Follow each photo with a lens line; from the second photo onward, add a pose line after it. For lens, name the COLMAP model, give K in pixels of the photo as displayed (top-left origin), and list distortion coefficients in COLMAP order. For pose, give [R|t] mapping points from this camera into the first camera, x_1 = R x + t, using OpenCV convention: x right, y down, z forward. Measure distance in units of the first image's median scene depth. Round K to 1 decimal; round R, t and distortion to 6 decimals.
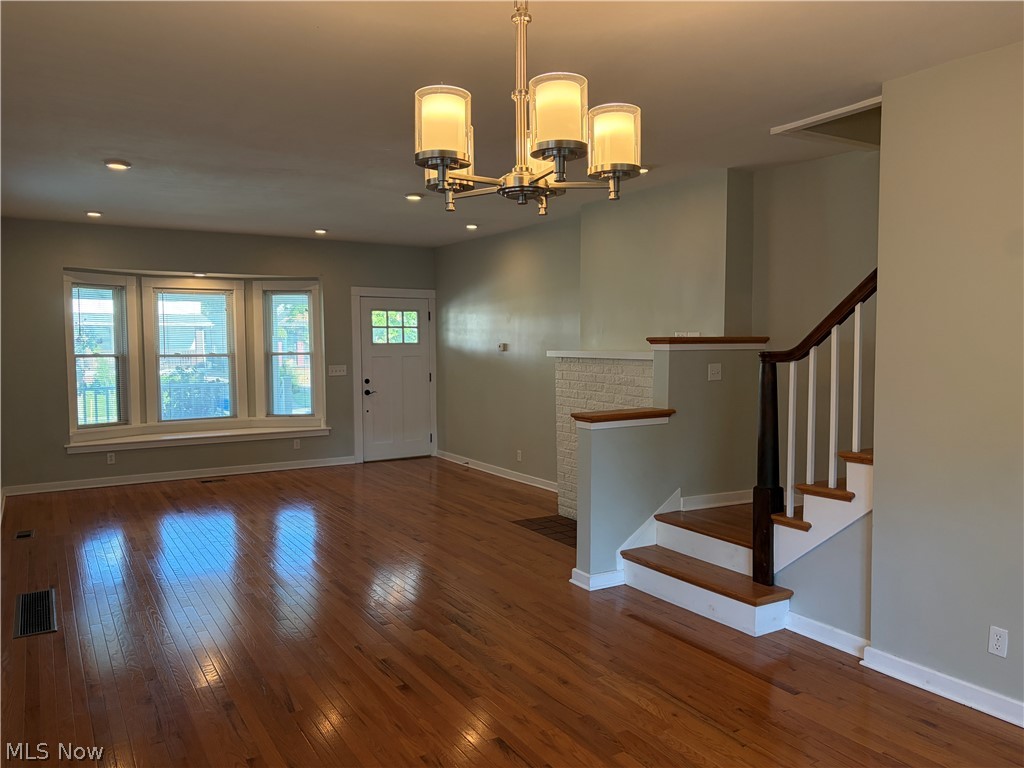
lens RADIAL K [[777.0, 0, 510.8], [0, 777.0, 387.9], [0, 0, 1]] dist [0.055642, -0.035580]
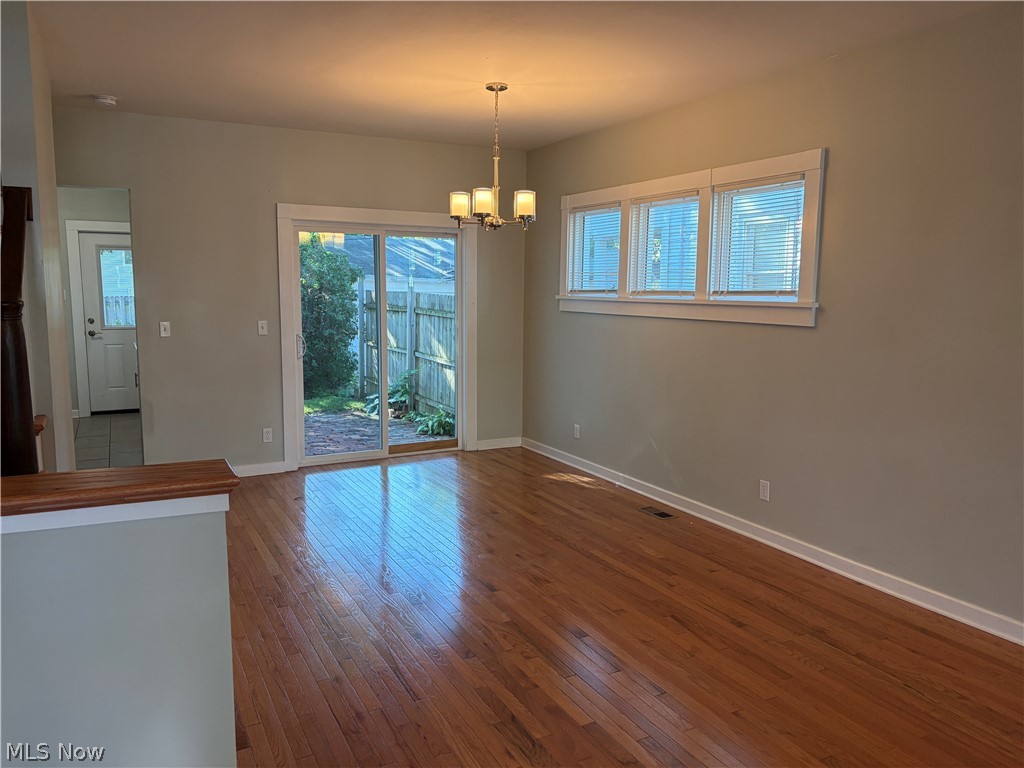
lens RADIAL K [[777.0, 0, 510.6], [0, 777.0, 383.9], [0, 0, 1]] dist [0.055642, -0.035580]
pose [[-0.997764, -0.009530, 0.066149, -0.043986], [0.003171, 0.981916, 0.189291, -0.045653], [-0.066757, 0.189077, -0.979690, 0.754318]]
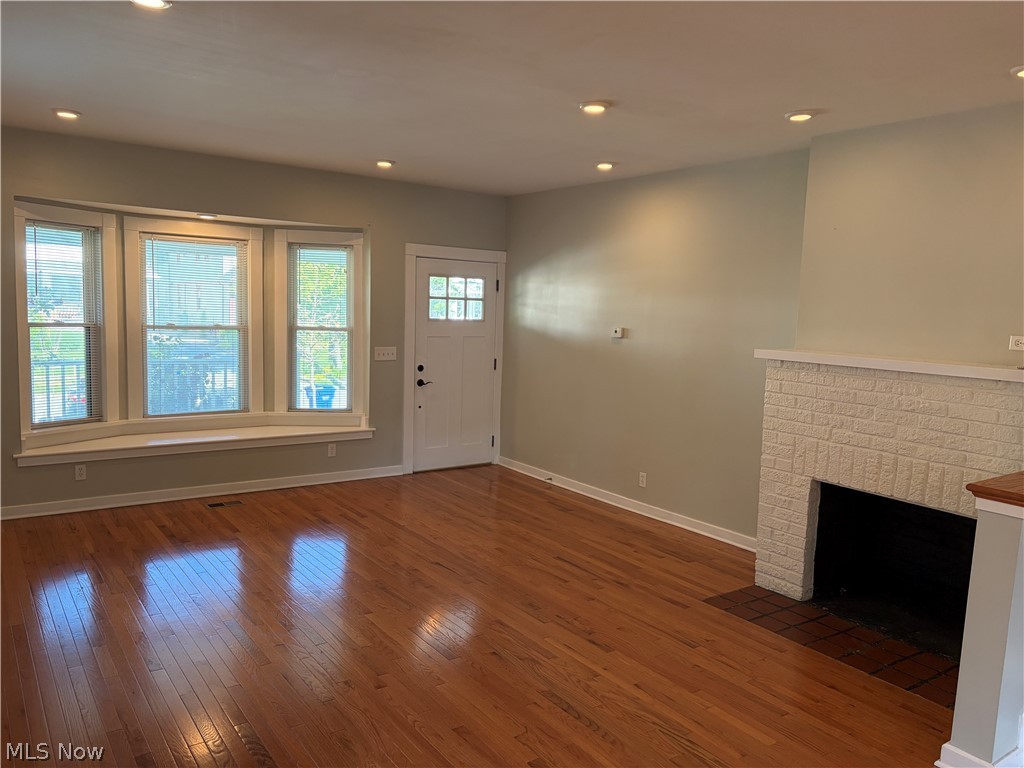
lens RADIAL K [[777.0, 0, 512.8], [0, 777.0, 384.6], [0, 0, 1]] dist [0.055642, -0.035580]
pose [[0.996481, 0.031397, 0.077720, -0.167368], [-0.034561, 0.998613, 0.039708, -0.028344], [-0.076366, -0.042255, 0.996184, 0.251627]]
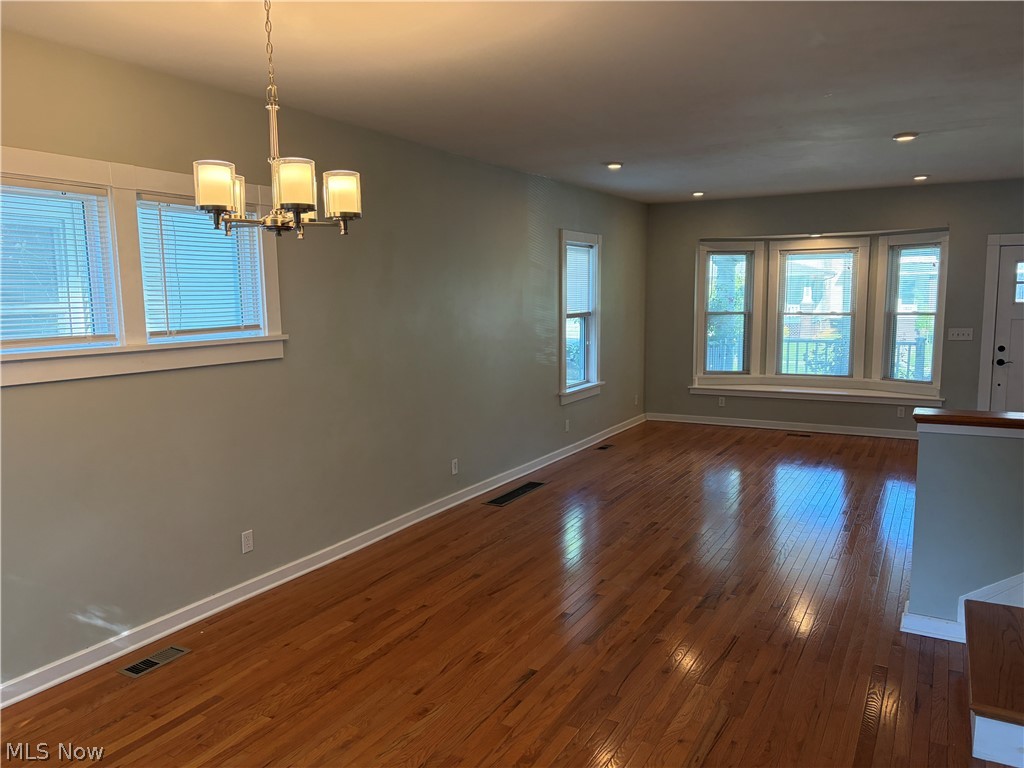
lens RADIAL K [[777.0, 0, 505.5], [0, 777.0, 383.2], [0, 0, 1]] dist [0.055642, -0.035580]
pose [[0.492915, 0.101231, -0.864168, 0.310407], [-0.047785, 0.994859, 0.089284, -0.023885], [0.868764, -0.002715, 0.495219, 0.136814]]
